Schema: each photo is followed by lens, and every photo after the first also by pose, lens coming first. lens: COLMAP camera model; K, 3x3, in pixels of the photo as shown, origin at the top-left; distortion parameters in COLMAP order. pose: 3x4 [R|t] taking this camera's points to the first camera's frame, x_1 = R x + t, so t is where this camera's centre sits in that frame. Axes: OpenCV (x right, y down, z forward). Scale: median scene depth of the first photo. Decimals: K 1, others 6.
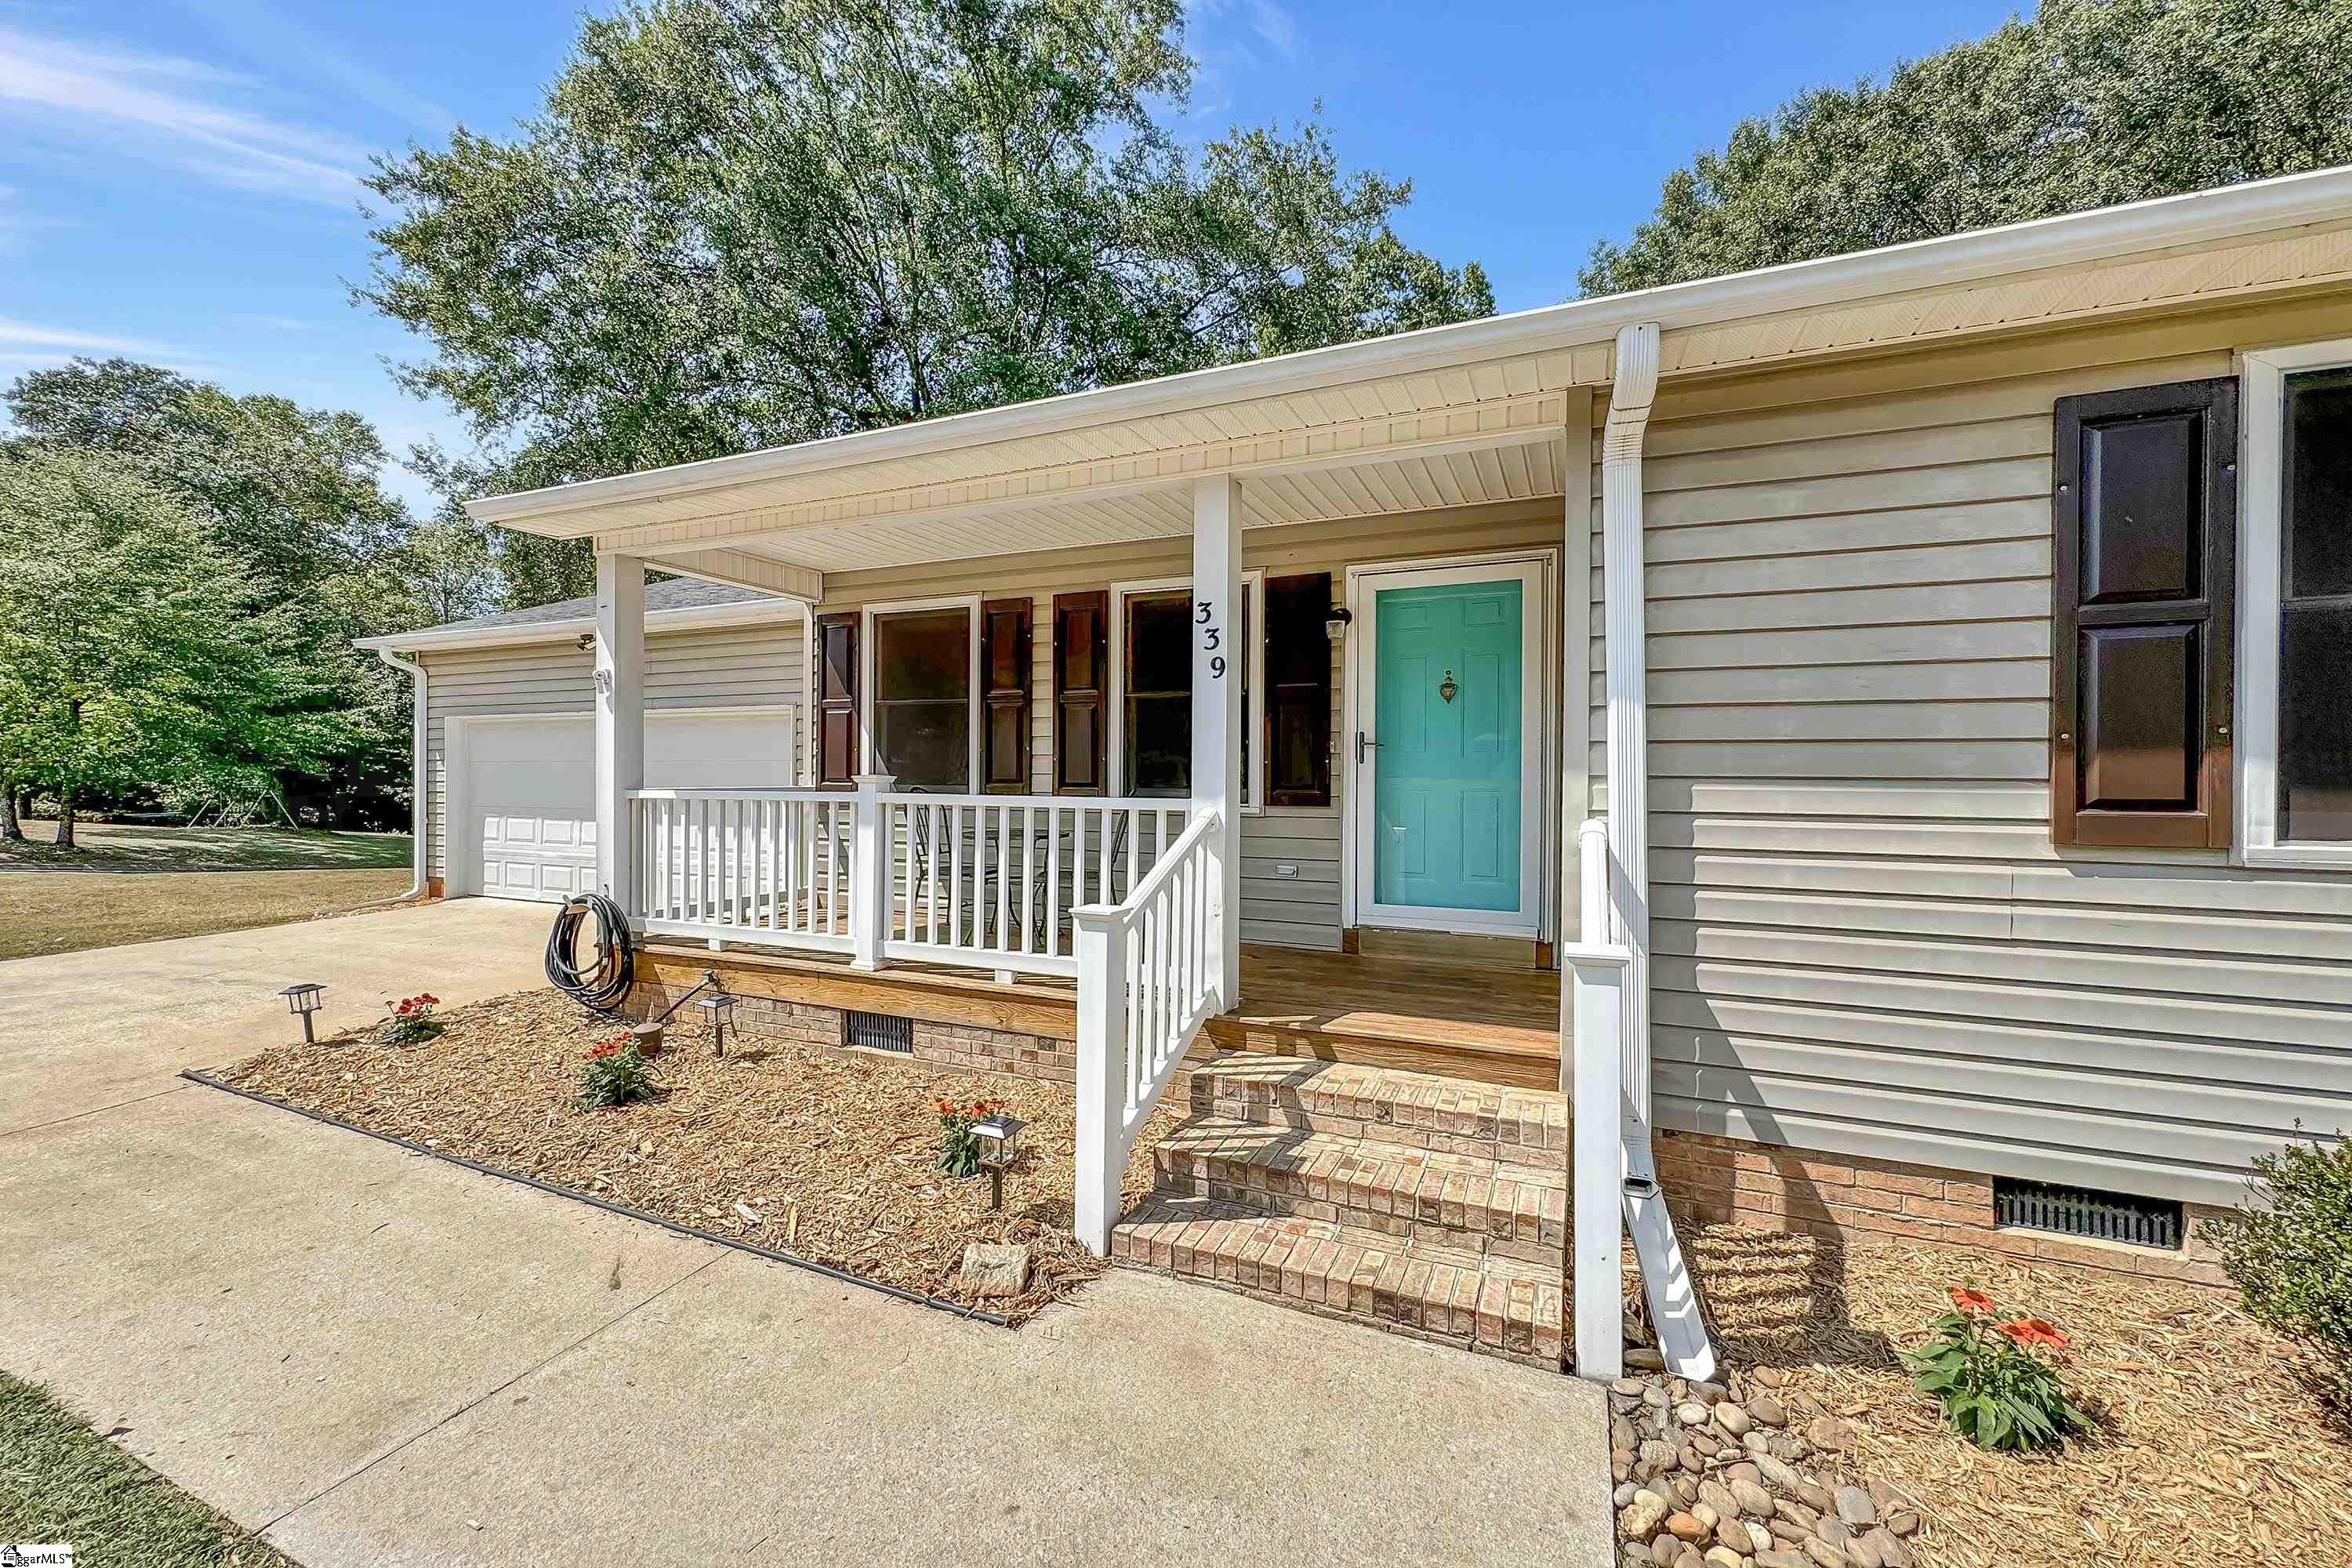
lens RADIAL K [[940.2, 0, 1176.7], [0, 940.2, 781.8], [0, 0, 1]] dist [-0.002663, 0.000660]
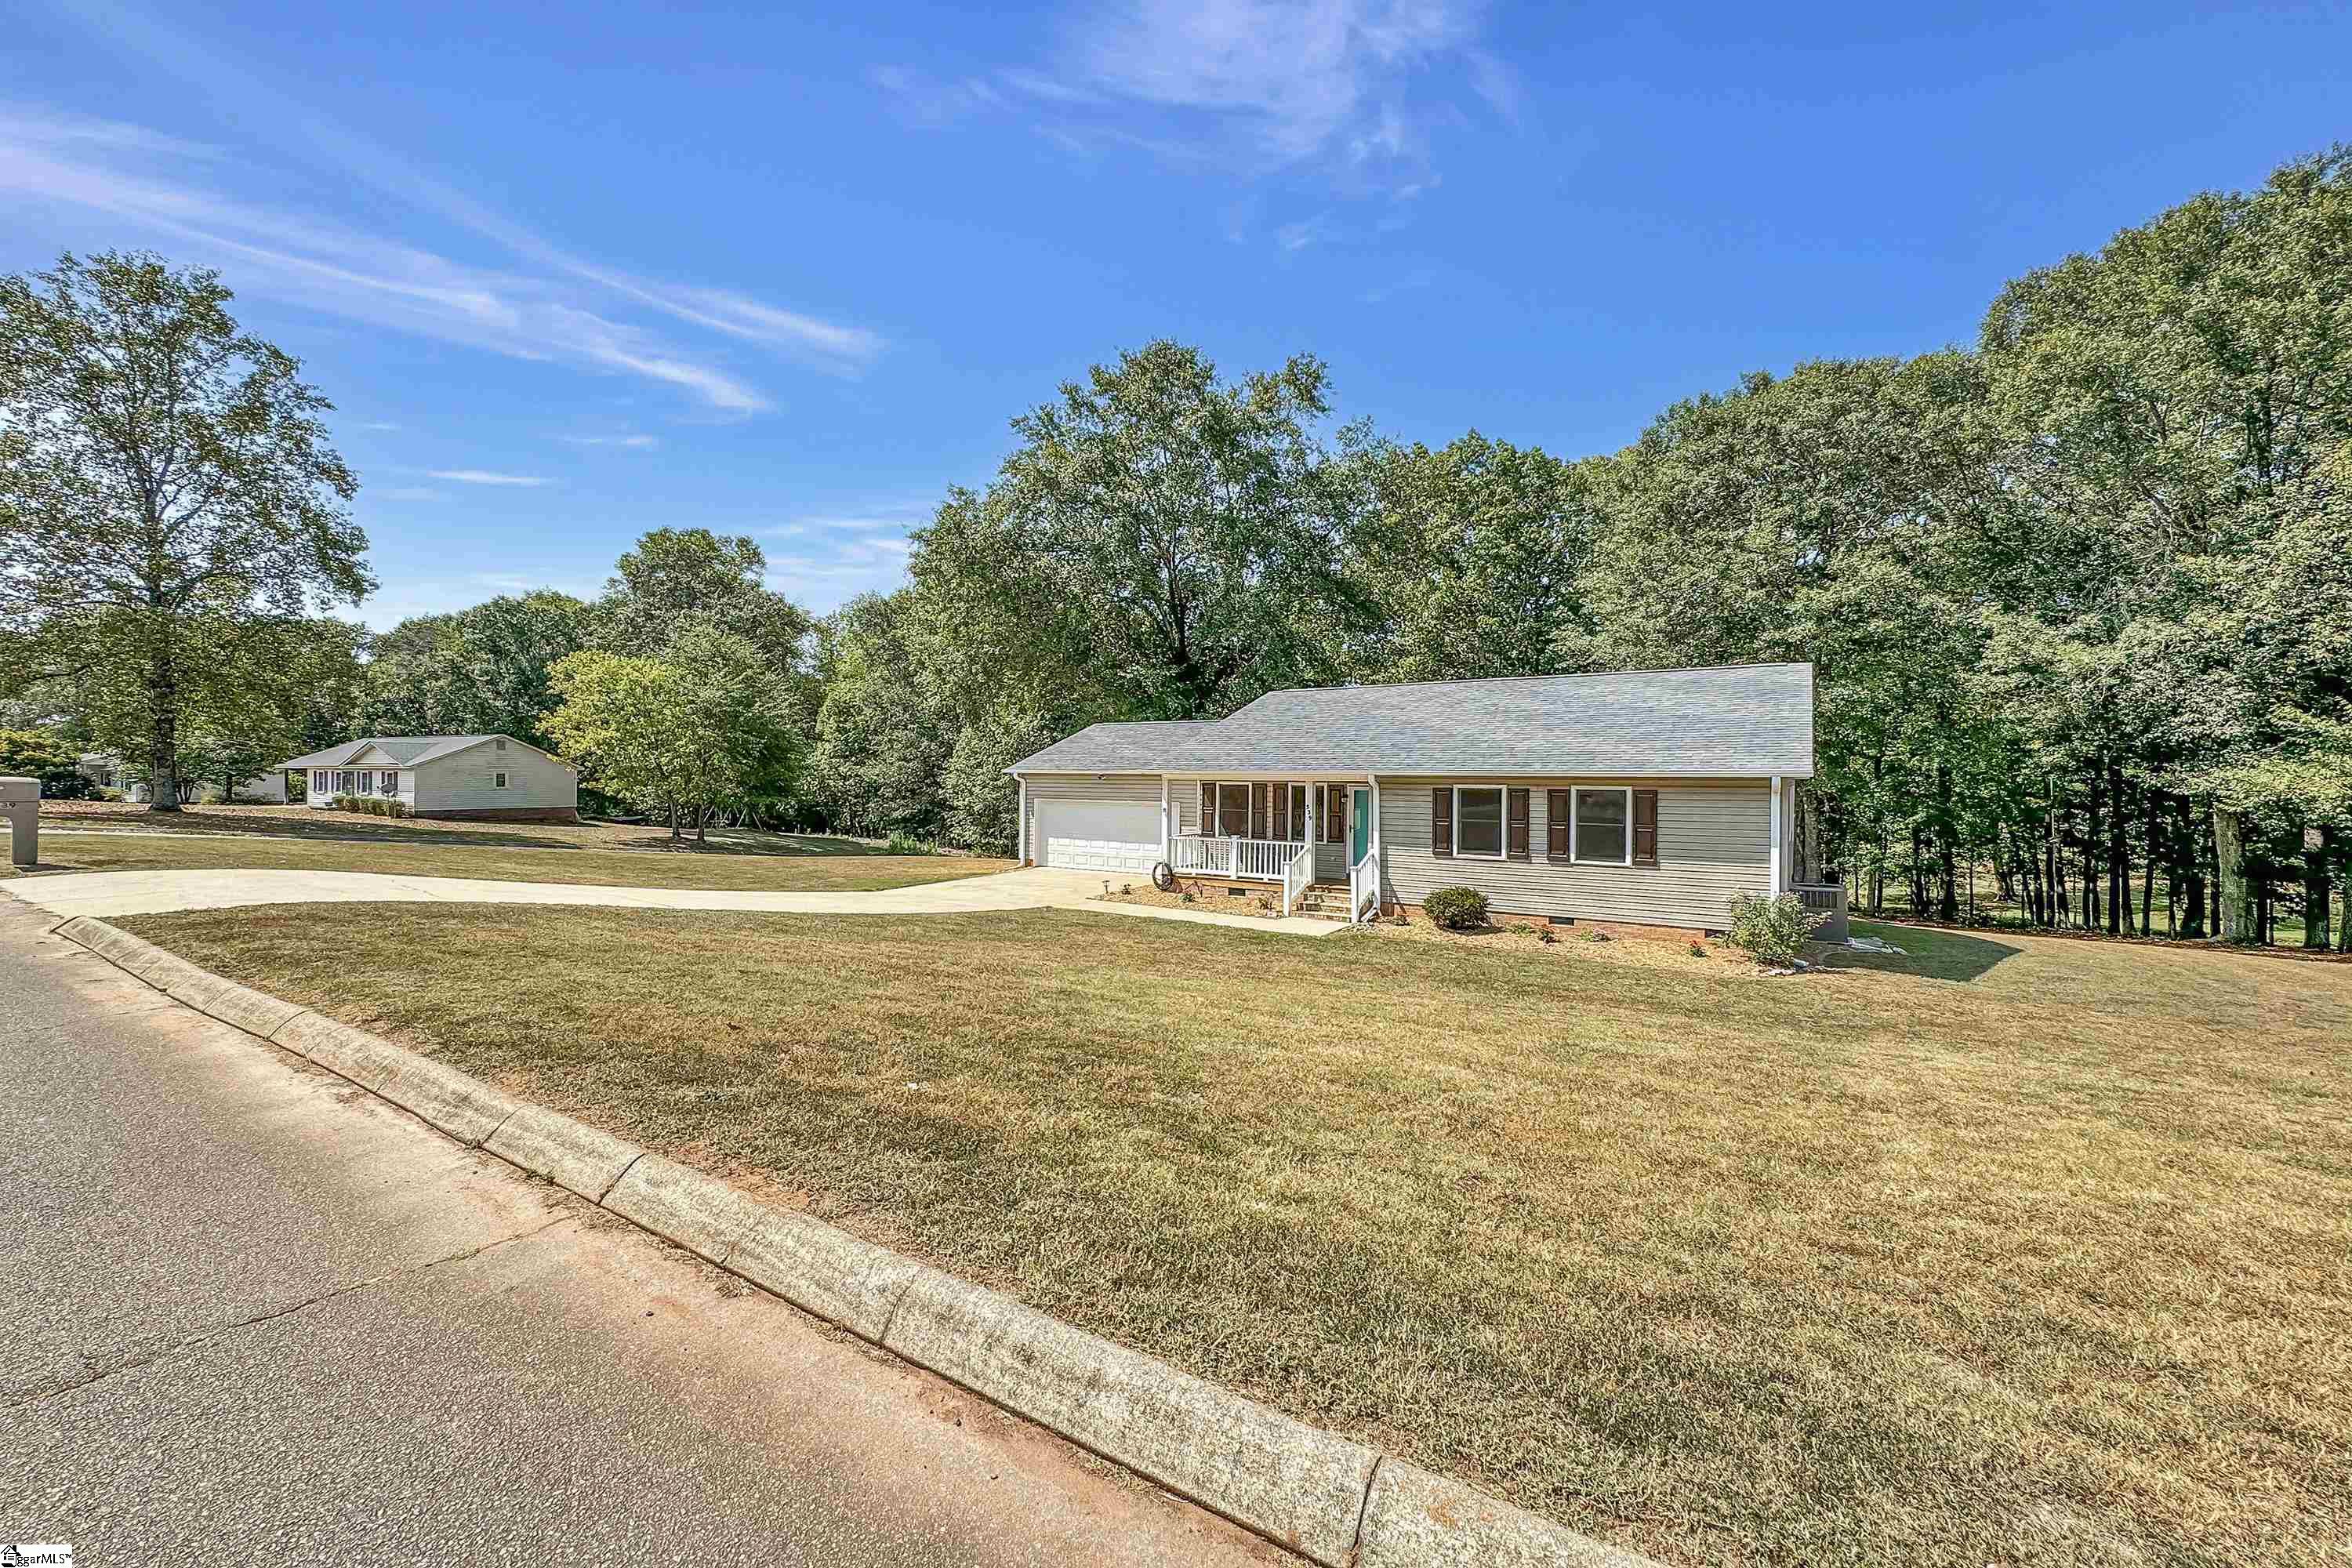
lens RADIAL K [[930.3, 0, 1173.6], [0, 930.3, 776.9], [0, 0, 1]] dist [0.000376, 0.000336]
pose [[0.983195, 0.000776, -0.182558, 0.204821], [-0.002433, 0.999958, -0.008849, -0.253525], [0.182543, 0.009144, 0.983155, -3.531360]]
